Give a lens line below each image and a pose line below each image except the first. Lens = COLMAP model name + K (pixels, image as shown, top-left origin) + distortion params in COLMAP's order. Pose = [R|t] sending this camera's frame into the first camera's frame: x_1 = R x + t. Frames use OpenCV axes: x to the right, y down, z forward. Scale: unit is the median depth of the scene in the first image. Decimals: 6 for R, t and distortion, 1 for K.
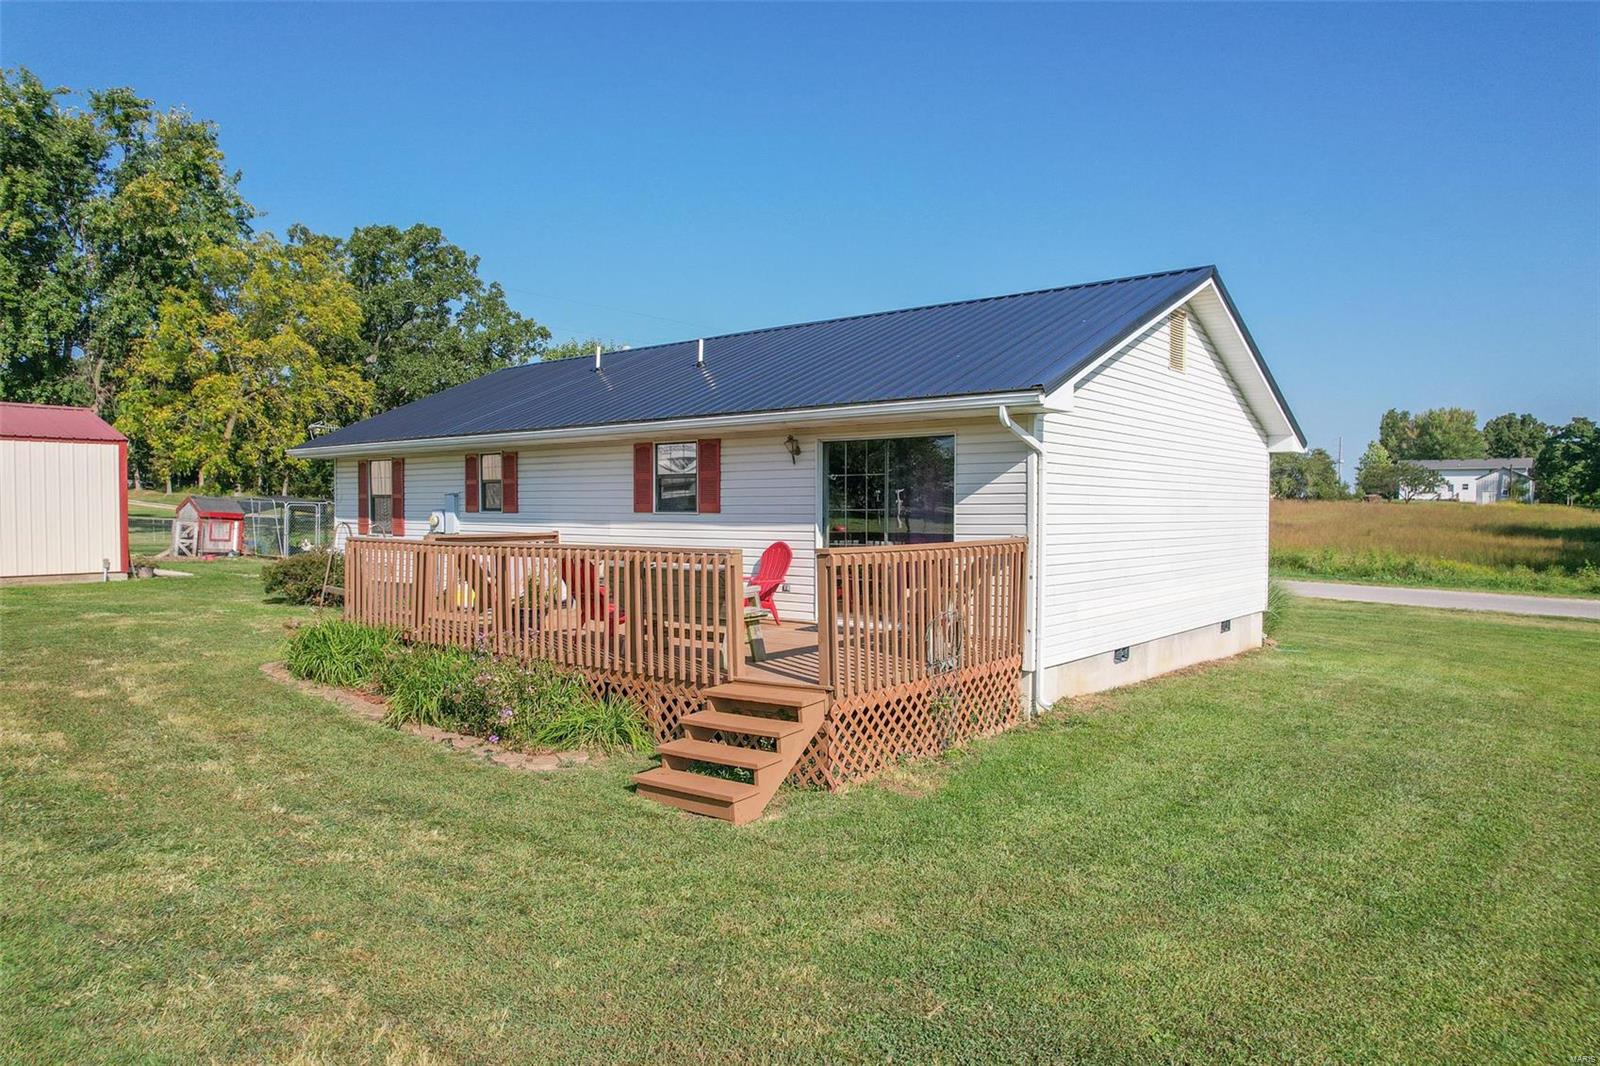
lens RADIAL K [[1045.0, 0, 805.4], [0, 1045.0, 545.9], [0, 0, 1]] dist [-0.067413, 0.056631]
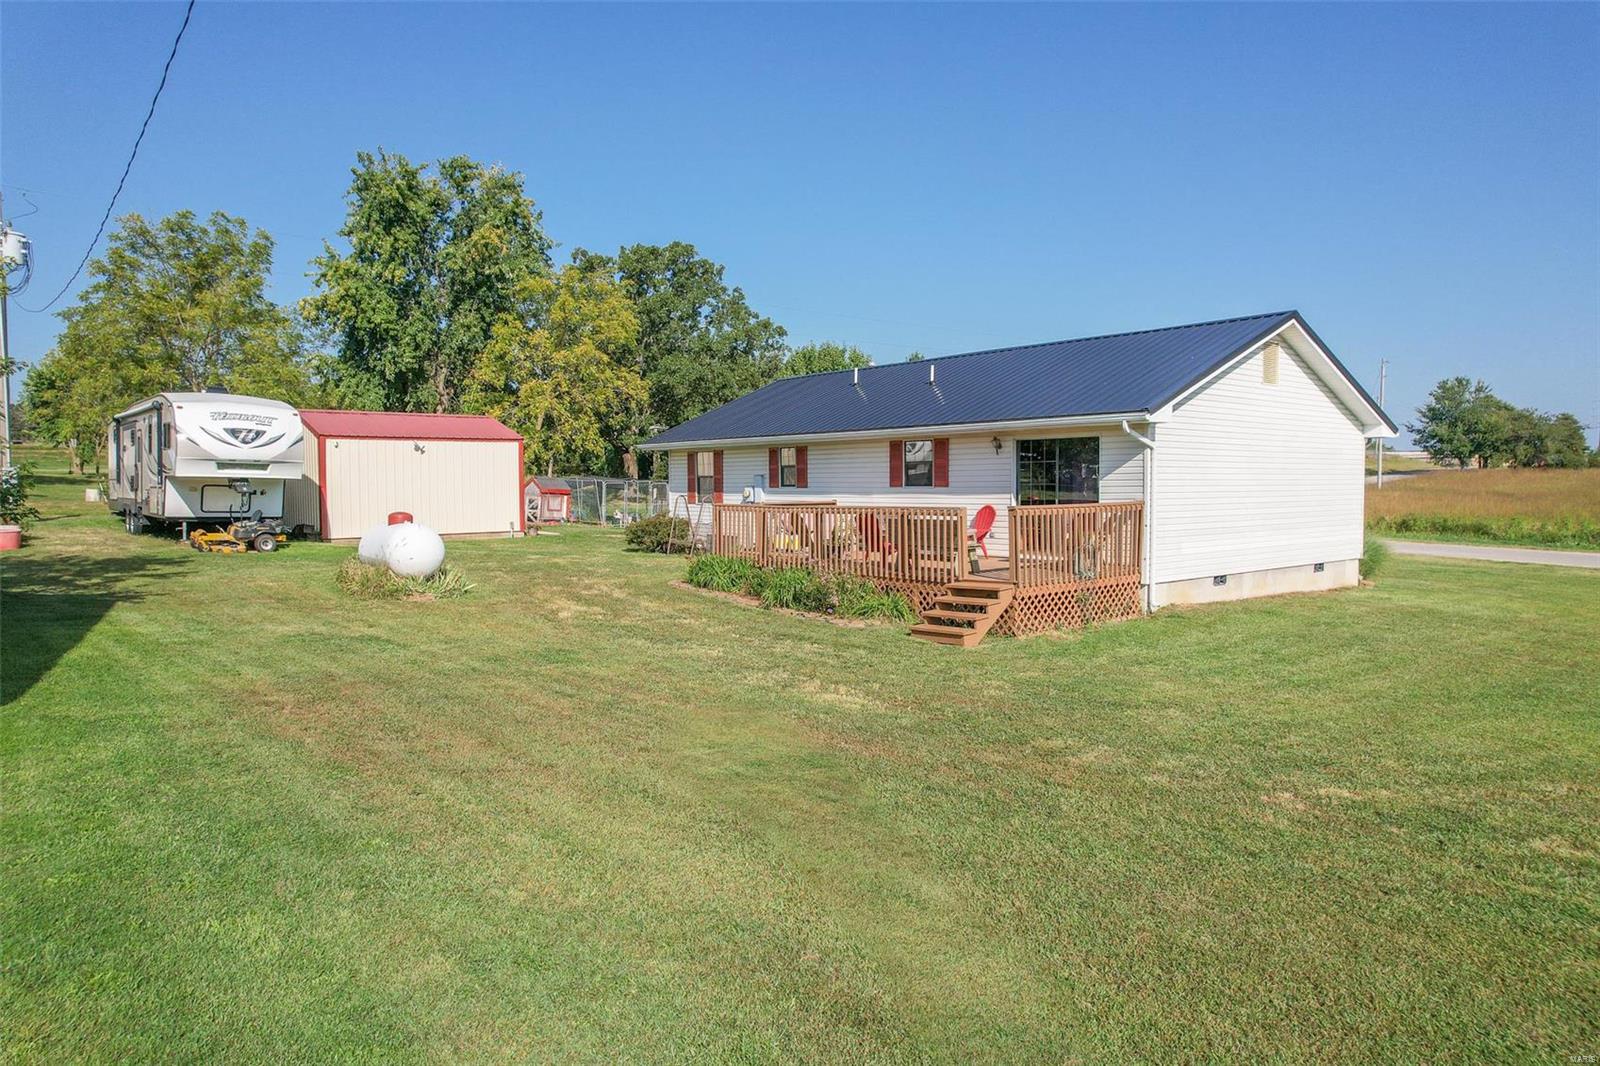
lens RADIAL K [[1027.1, 0, 806.8], [0, 1027.1, 536.5], [0, 0, 1]] dist [-0.076256, 0.068165]
pose [[0.979845, 0.001280, -0.199754, 0.013811], [0.002150, 0.999854, 0.016952, 0.014575], [0.199747, -0.017040, 0.979699, -0.489168]]
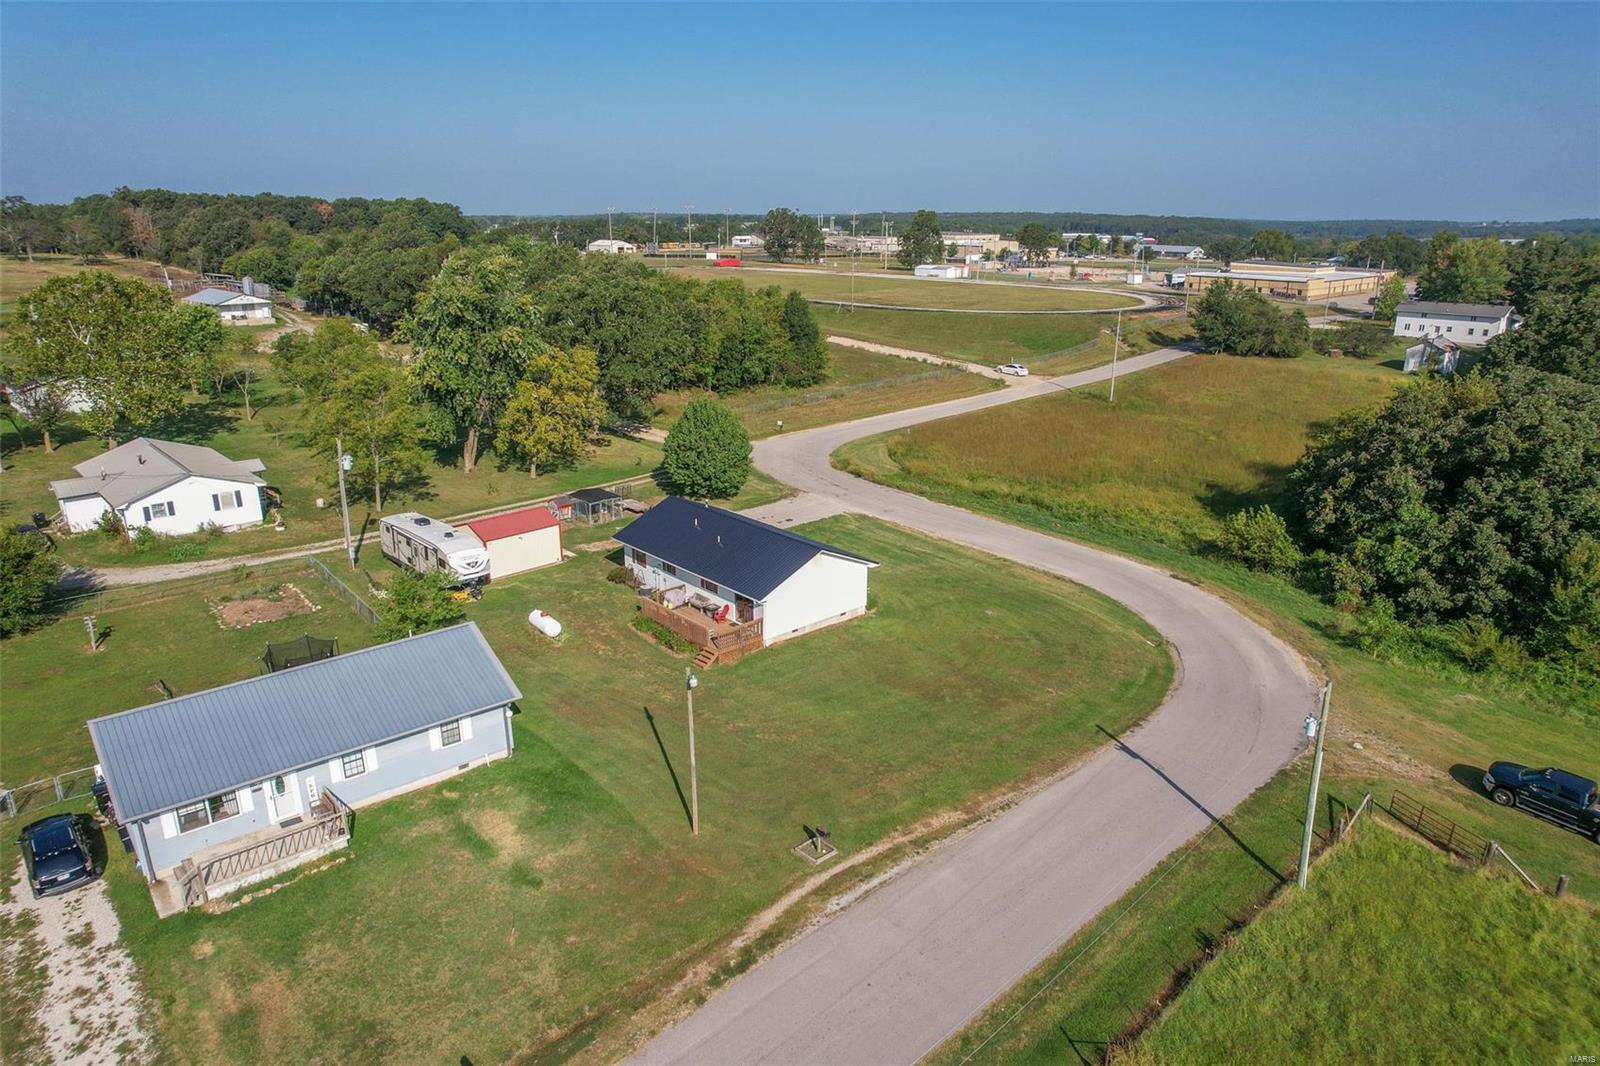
lens RADIAL K [[1027.1, 0, 806.8], [0, 1027.1, 536.5], [0, 0, 1]] dist [-0.076256, 0.068165]
pose [[0.988029, 0.044619, -0.147676, 0.949614], [-0.003509, 0.963512, 0.267641, -1.462000], [0.154230, -0.263918, 0.952135, -3.152440]]
